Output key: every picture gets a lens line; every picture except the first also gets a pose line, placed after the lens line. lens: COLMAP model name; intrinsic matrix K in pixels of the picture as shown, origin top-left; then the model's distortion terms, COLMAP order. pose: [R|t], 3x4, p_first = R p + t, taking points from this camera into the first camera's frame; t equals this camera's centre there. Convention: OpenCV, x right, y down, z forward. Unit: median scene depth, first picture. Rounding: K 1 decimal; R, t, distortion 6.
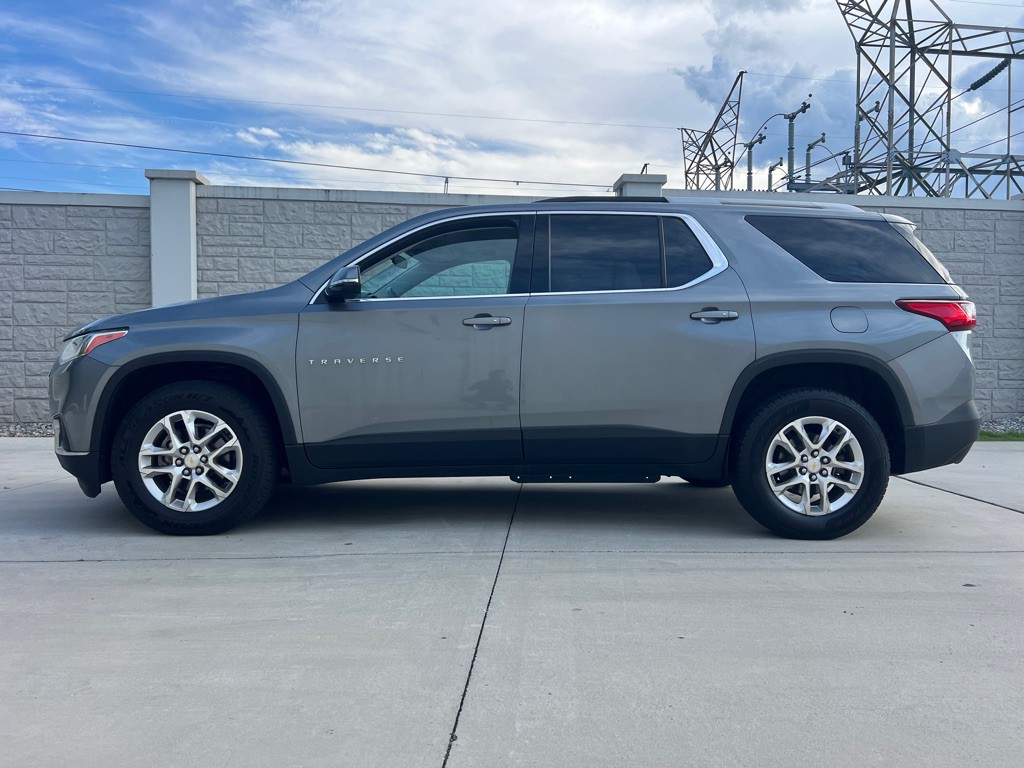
lens RADIAL K [[779.0, 0, 511.5], [0, 779.0, 377.0], [0, 0, 1]] dist [0.041812, -0.050736]
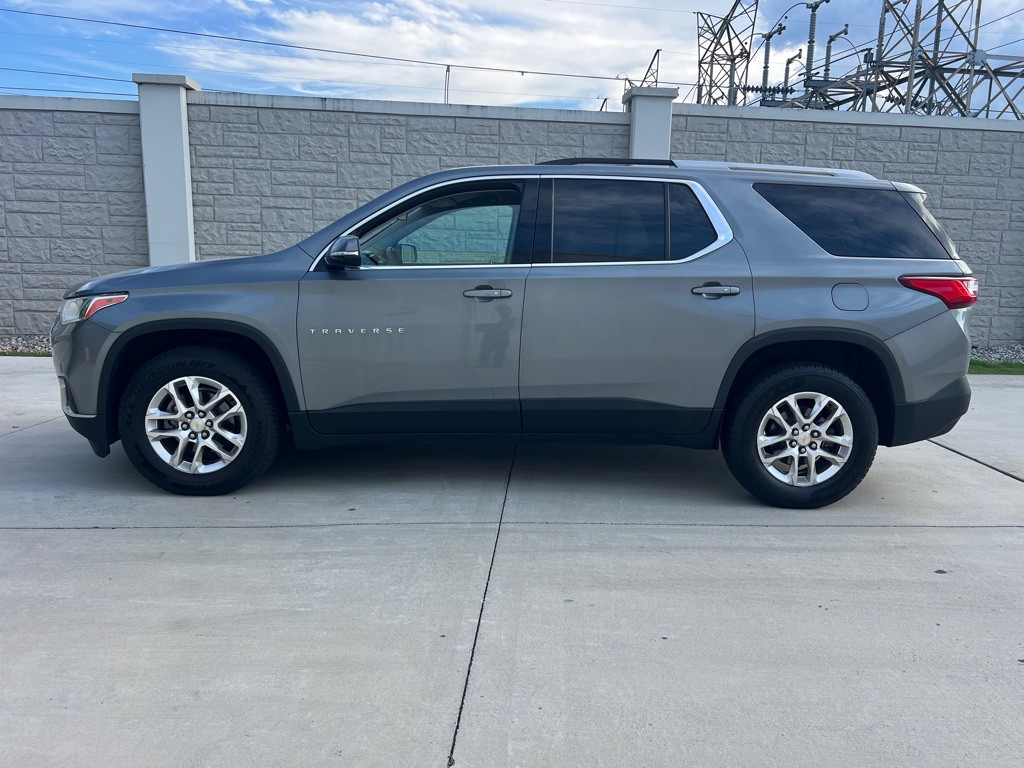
lens RADIAL K [[779.0, 0, 515.4], [0, 779.0, 378.3], [0, 0, 1]] dist [0.041812, -0.050736]
pose [[0.999833, 0.017492, 0.005220, 0.000551], [-0.018073, 0.988737, 0.148568, -0.111681], [-0.002562, -0.148637, 0.988888, -0.003176]]
